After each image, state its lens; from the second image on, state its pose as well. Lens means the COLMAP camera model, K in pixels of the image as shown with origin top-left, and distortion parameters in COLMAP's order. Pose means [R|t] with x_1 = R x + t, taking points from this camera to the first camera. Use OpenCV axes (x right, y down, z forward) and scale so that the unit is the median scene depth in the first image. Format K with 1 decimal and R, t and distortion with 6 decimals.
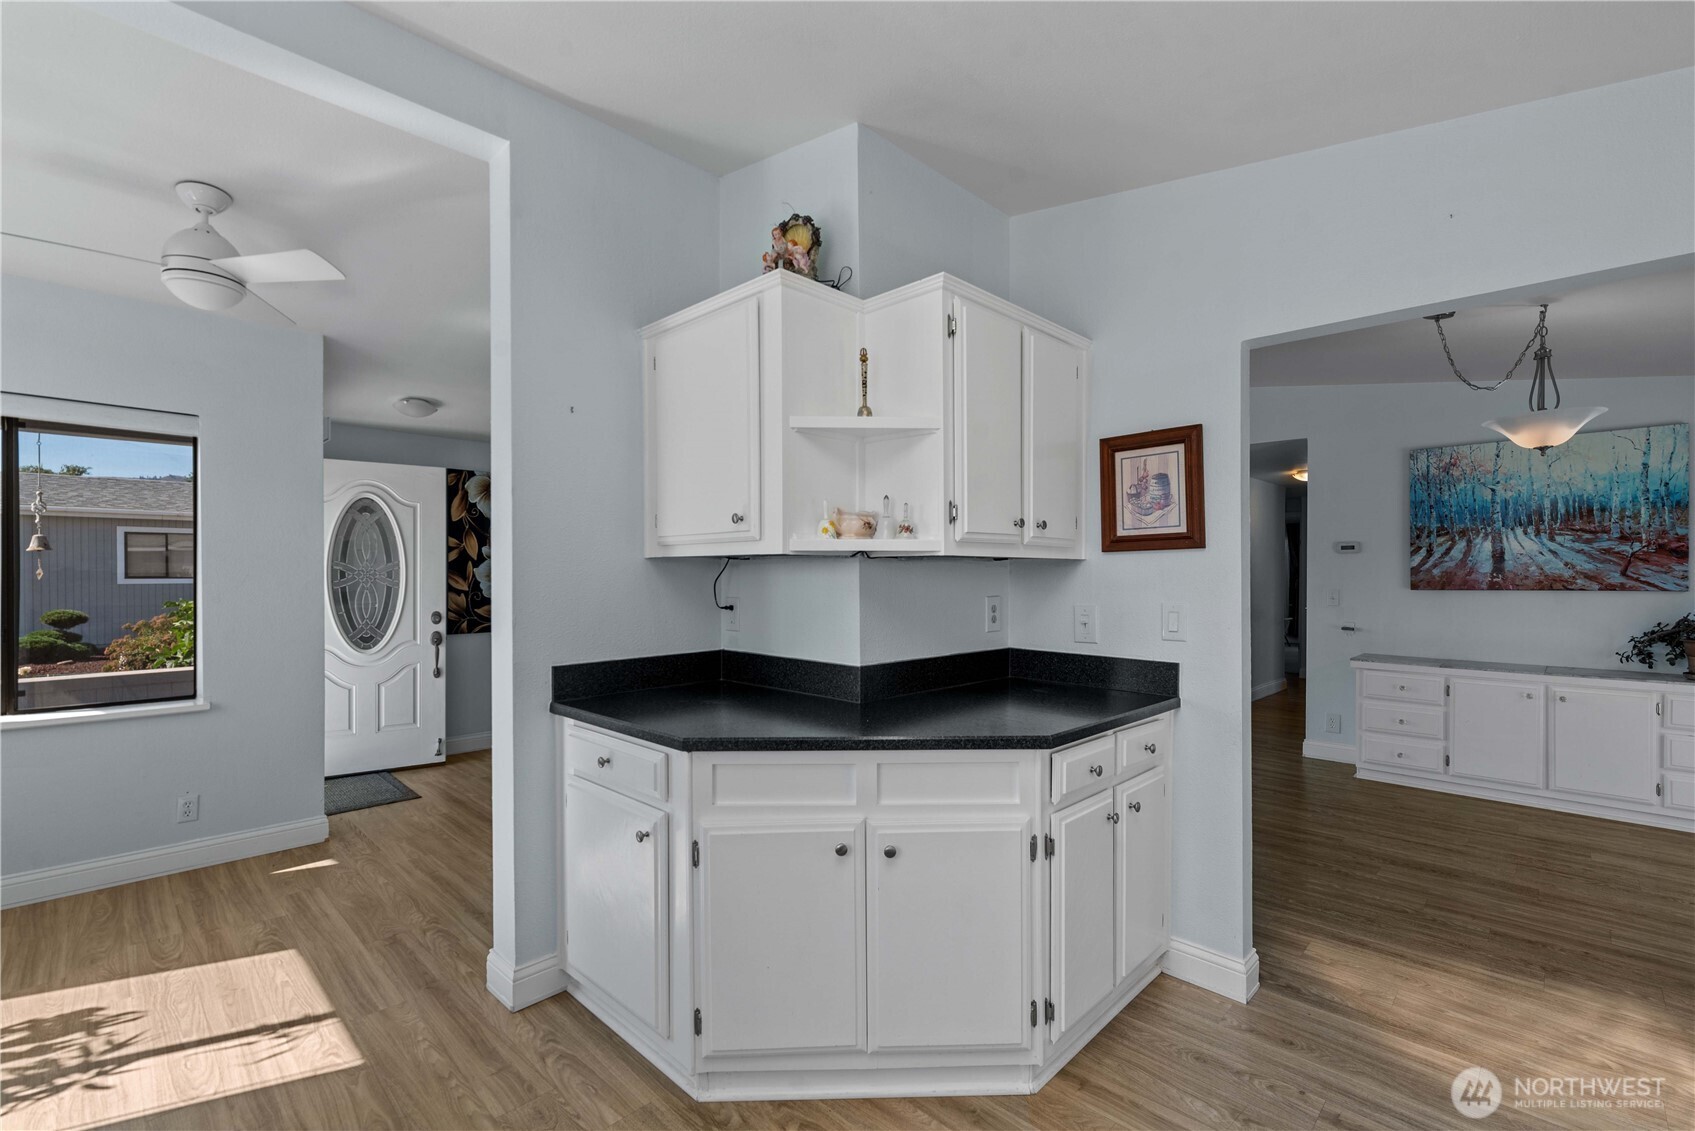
lens RADIAL K [[749.5, 0, 845.1], [0, 749.5, 573.5], [0, 0, 1]] dist [-0.000004, 0.000162]
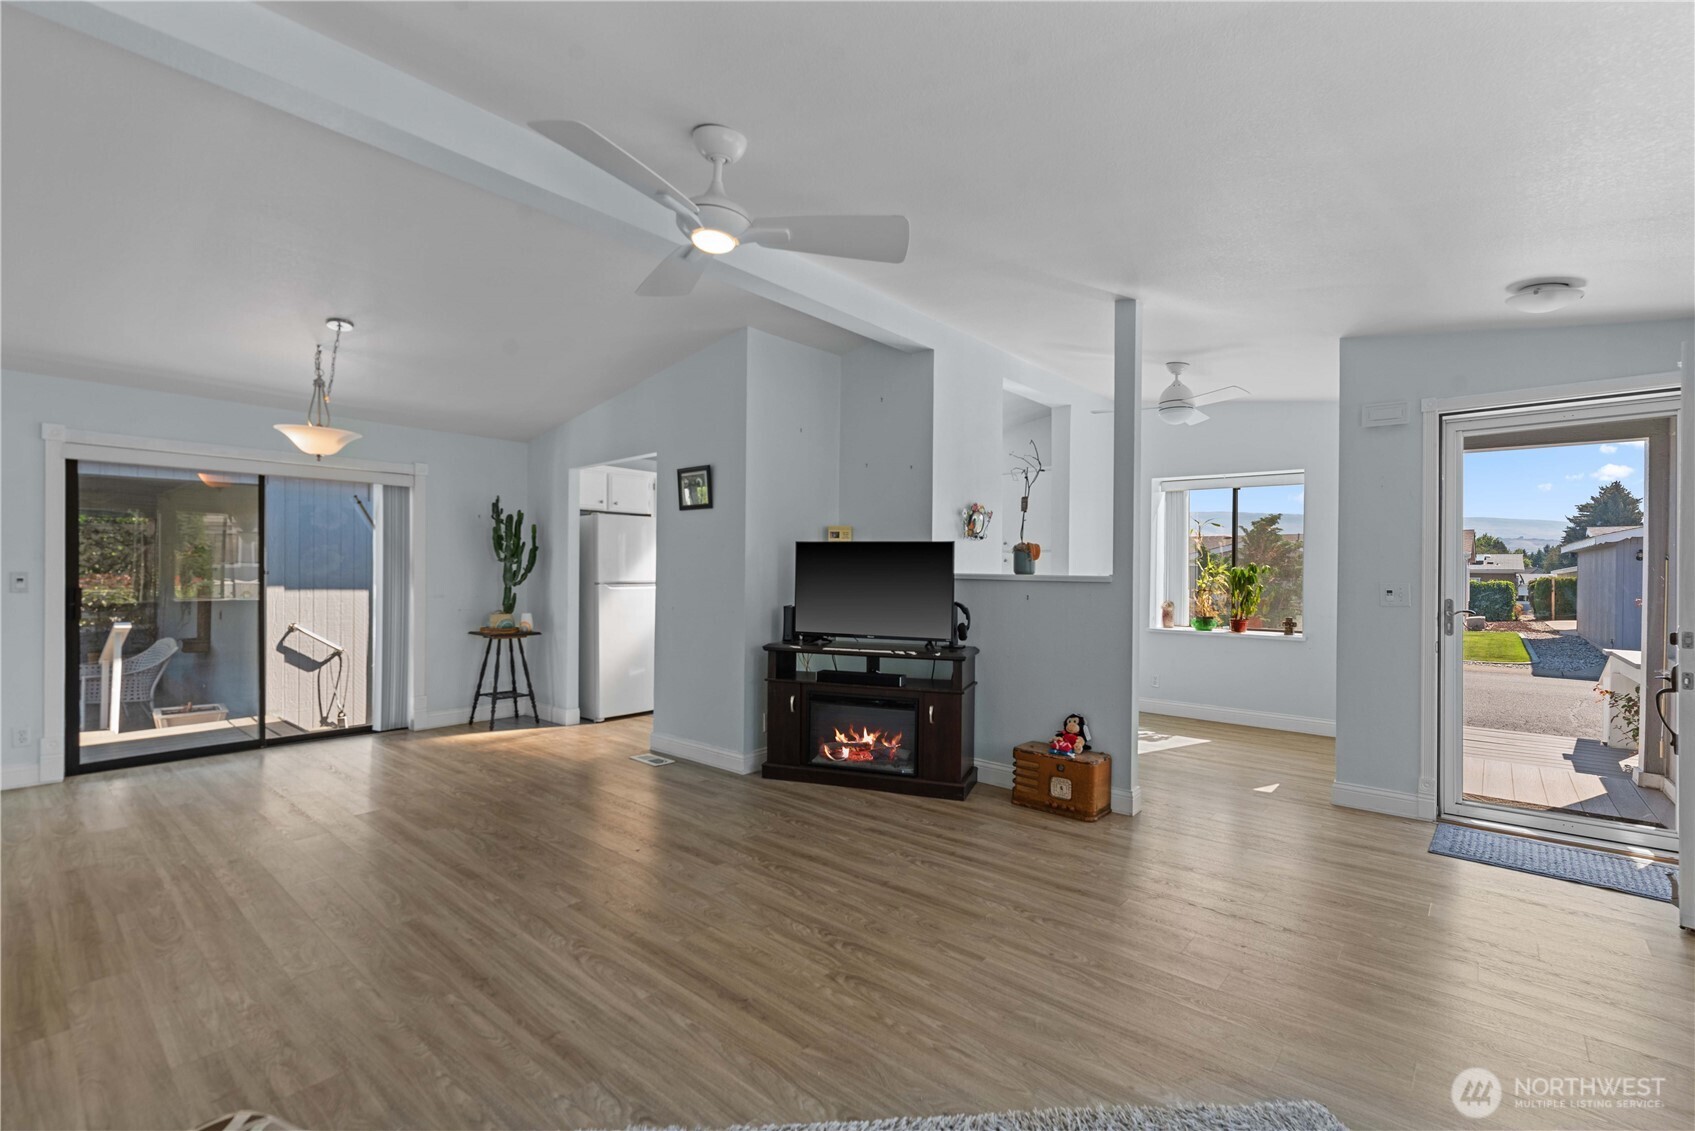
lens RADIAL K [[737.3, 0, 871.7], [0, 737.3, 573.7], [0, 0, 1]] dist [-0.001479, -0.000348]
pose [[-0.996303, -0.006292, -0.085673, 0.055266], [-0.006784, 0.999962, 0.005452, 0.018292], [0.085636, 0.006013, -0.996308, 1.655419]]
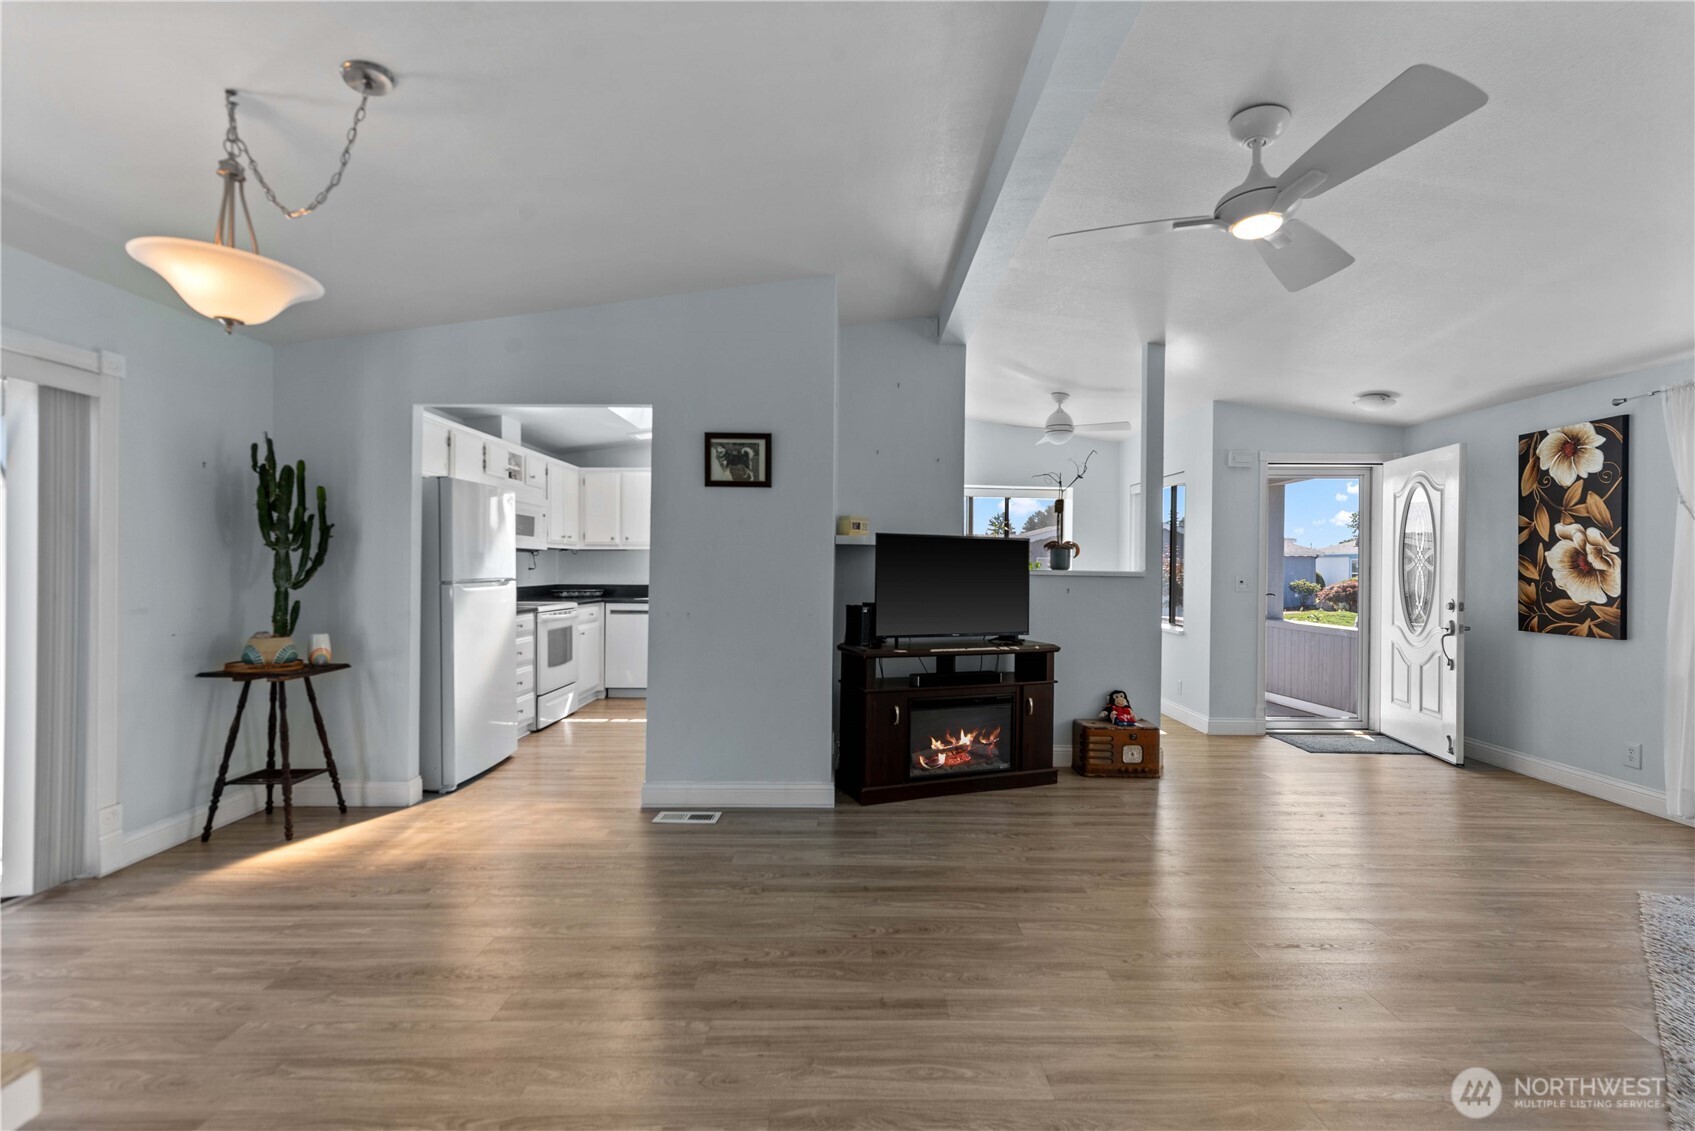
lens RADIAL K [[729.5, 0, 865.9], [0, 729.5, 570.1], [0, 0, 1]] dist [0.000152, 0.000011]
pose [[-0.698505, -0.003968, -0.715595, 0.695321], [-0.011716, 0.999914, 0.005892, 0.020334], [0.715510, 0.012500, -0.698491, 1.264451]]
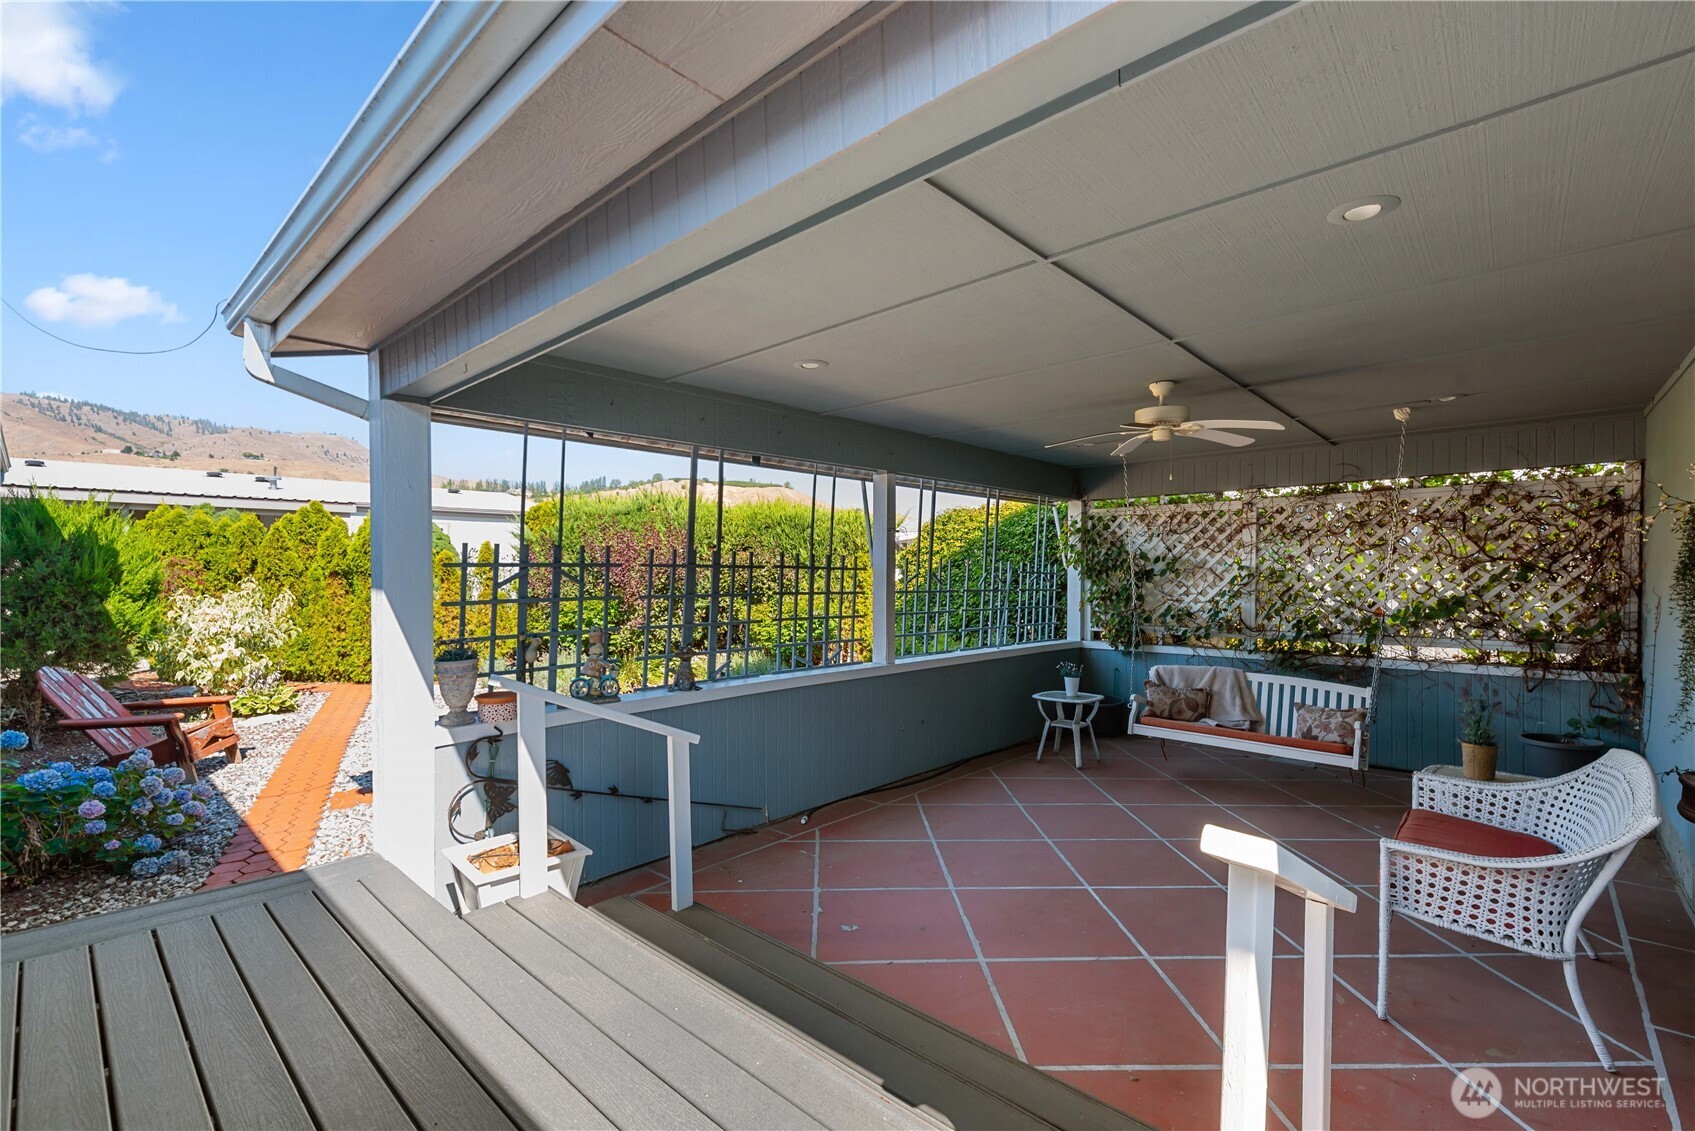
lens RADIAL K [[732.7, 0, 853.6], [0, 732.7, 571.7], [0, 0, 1]] dist [0.000150, 0.000128]
pose [[-0.036367, -0.006095, 0.999320, 0.993858], [0.002528, 0.999978, 0.006191, 0.034787], [-0.999335, 0.002752, -0.036351, 0.436837]]
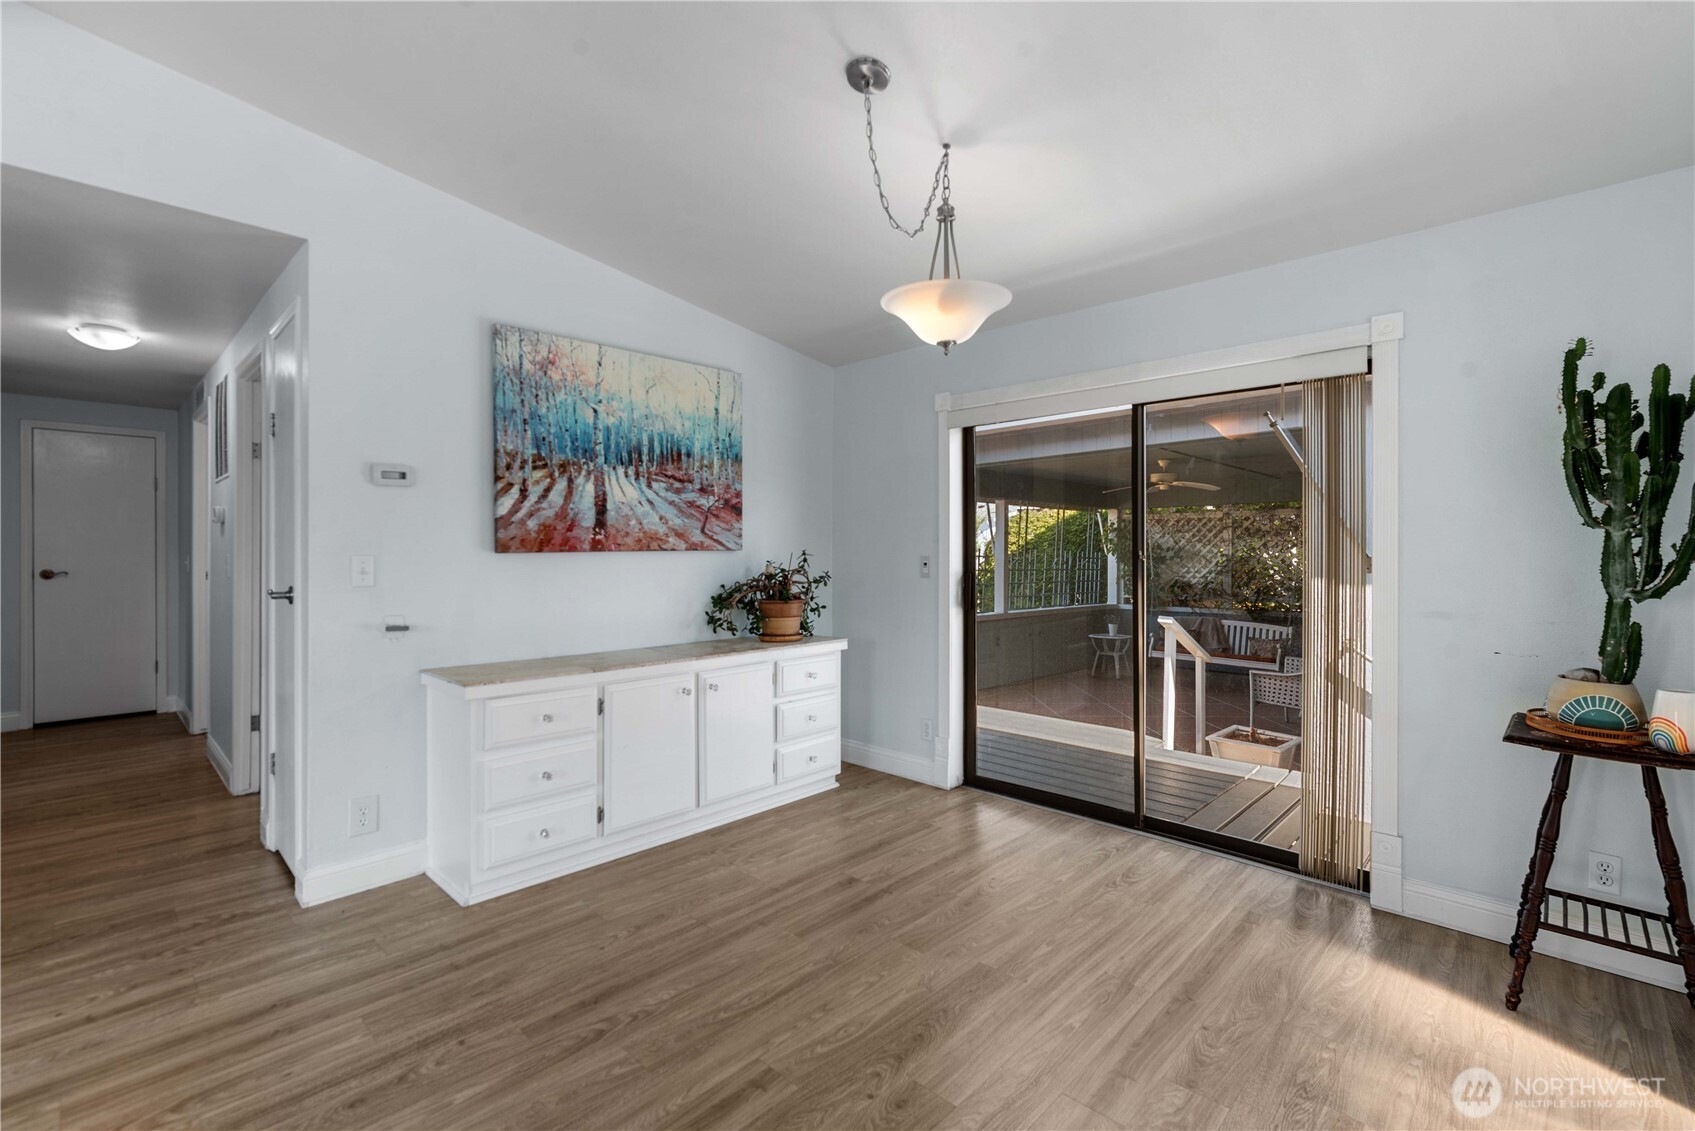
lens RADIAL K [[745.1, 0, 865.9], [0, 745.1, 552.6], [0, 0, 1]] dist [-0.000661, 0.000021]
pose [[-0.025004, -0.002889, 0.999683, 0.153302], [0.001557, 0.999994, 0.002929, 0.021638], [-0.999686, 0.001629, -0.025000, 0.768544]]
